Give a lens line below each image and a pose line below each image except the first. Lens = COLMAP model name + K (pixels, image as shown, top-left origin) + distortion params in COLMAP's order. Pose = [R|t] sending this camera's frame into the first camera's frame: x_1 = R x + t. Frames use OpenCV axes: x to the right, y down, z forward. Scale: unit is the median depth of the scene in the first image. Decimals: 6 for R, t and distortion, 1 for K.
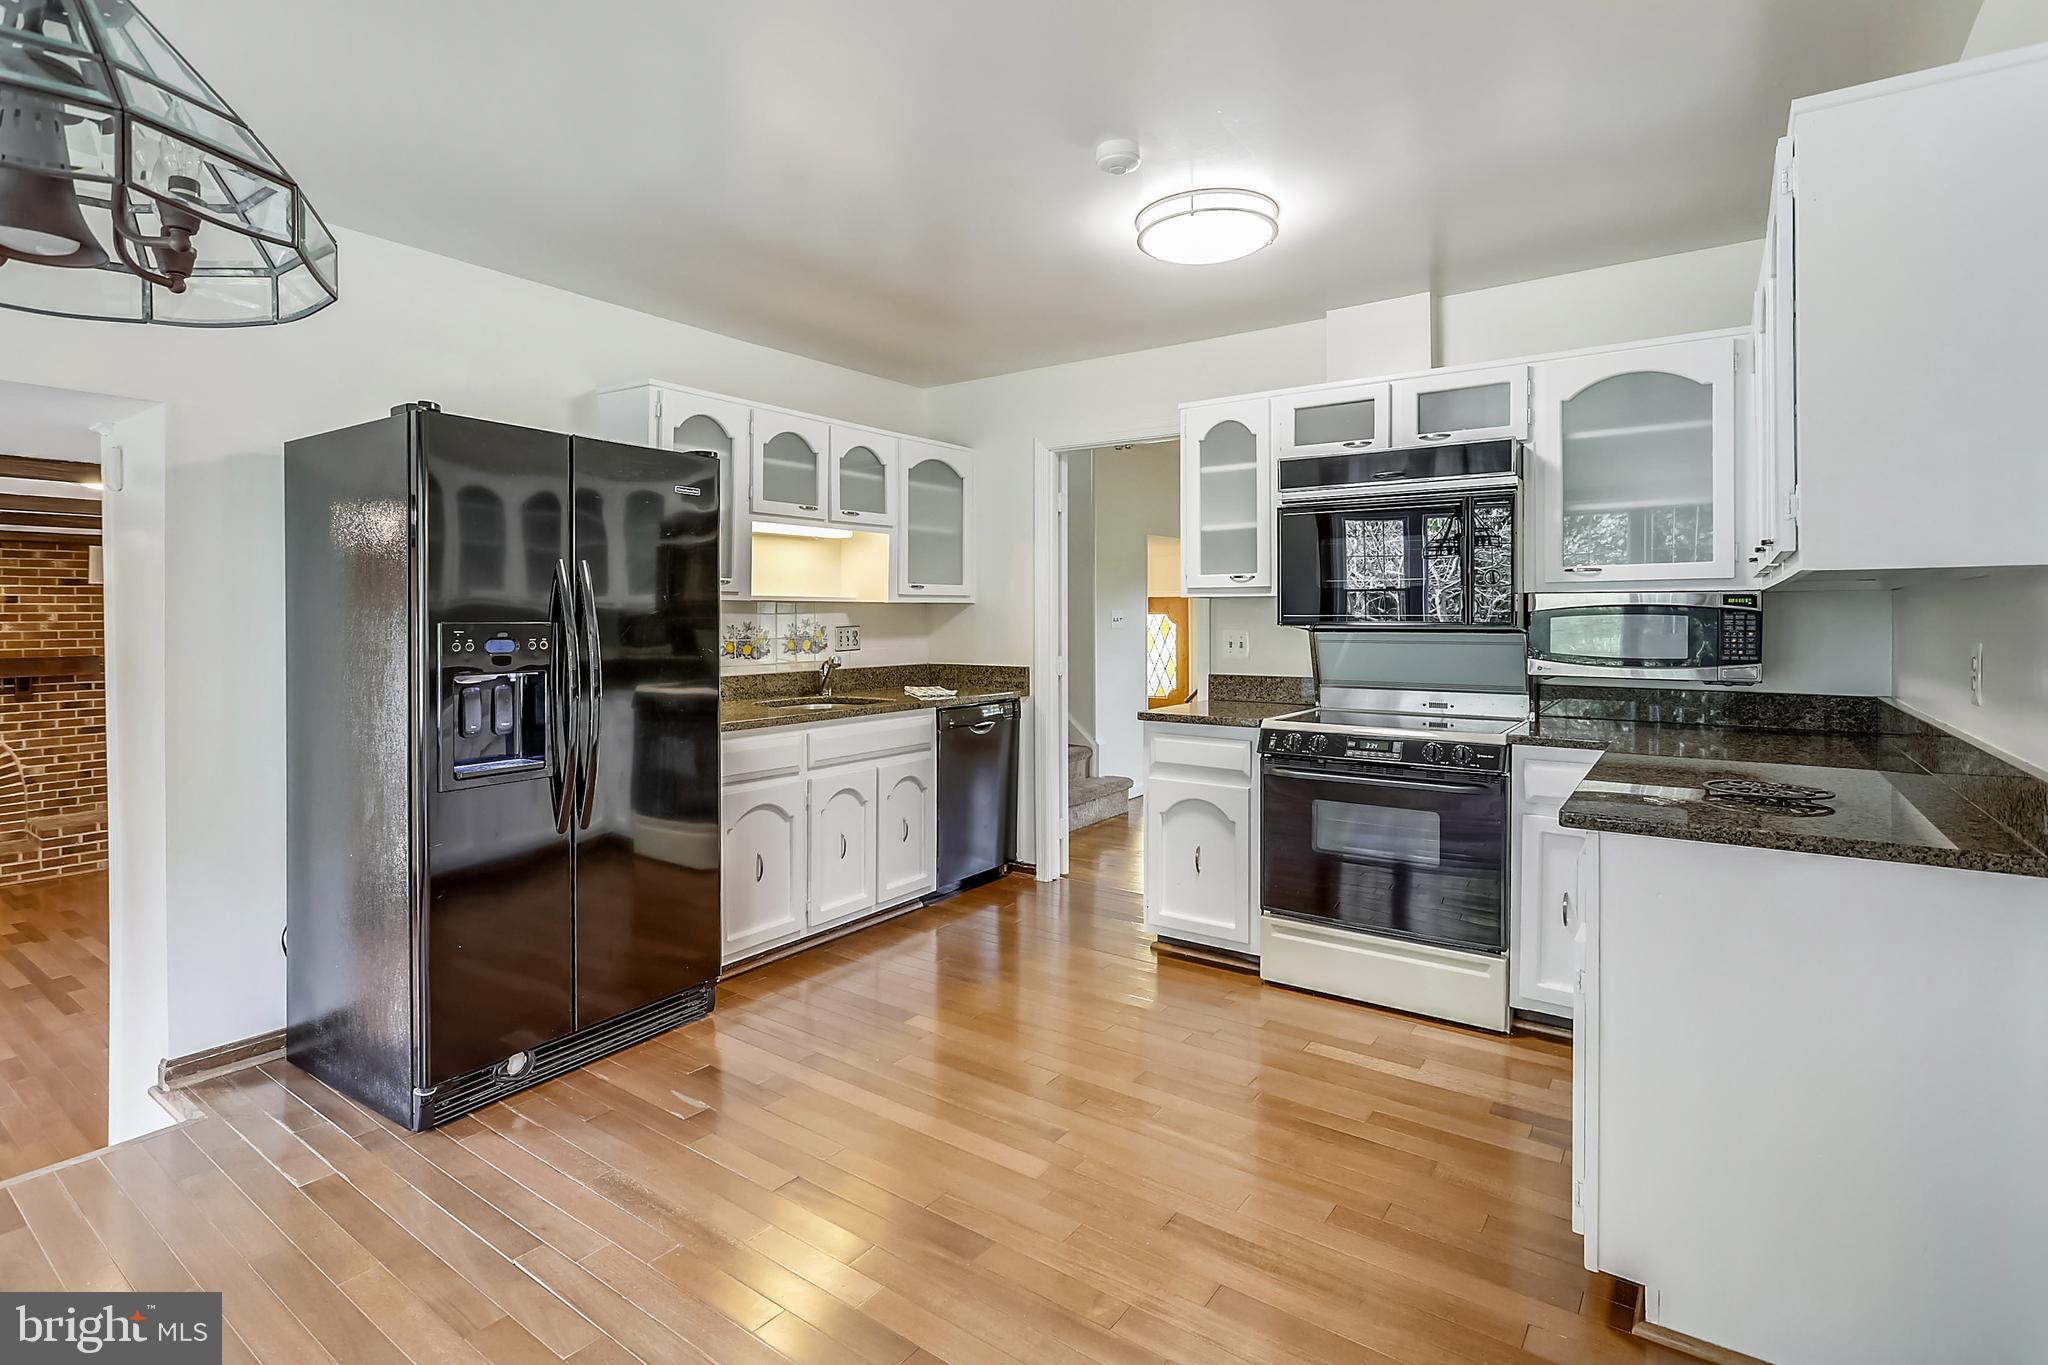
lens RADIAL K [[992.6, 0, 1006.0], [0, 992.6, 611.9], [0, 0, 1]] dist [-0.010236, 0.001463]
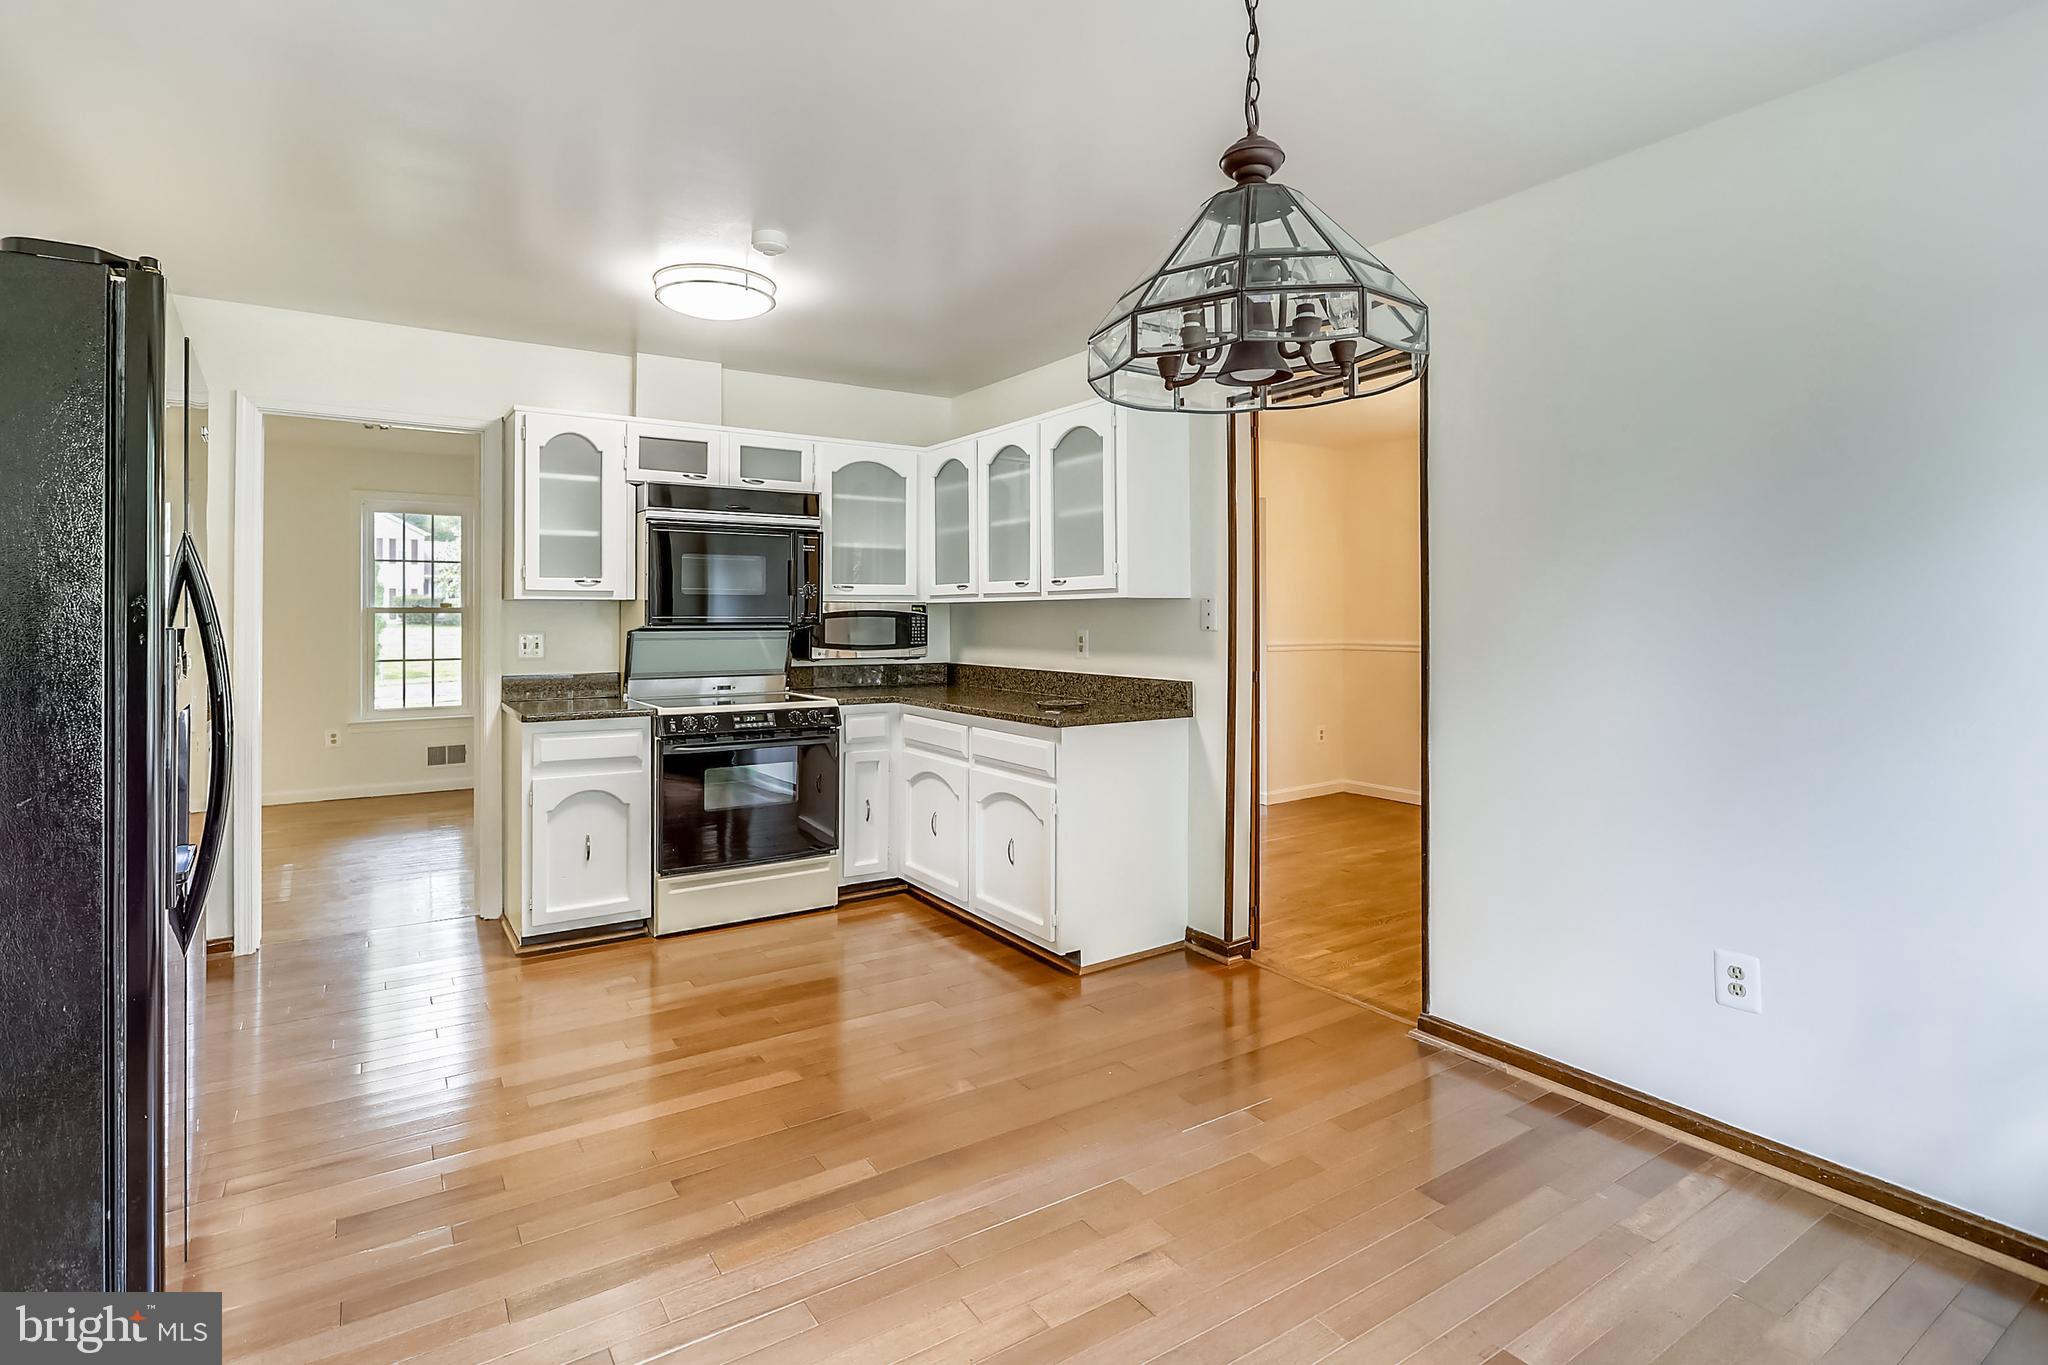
lens RADIAL K [[1002.7, 0, 1016.2], [0, 1002.7, 595.7], [0, 0, 1]] dist [-0.013808, 0.000412]
pose [[0.354035, 0.020303, 0.935012, -0.692717], [-0.002528, 0.999781, -0.020753, 0.001806], [-0.935229, 0.004983, 0.354009, 0.206984]]
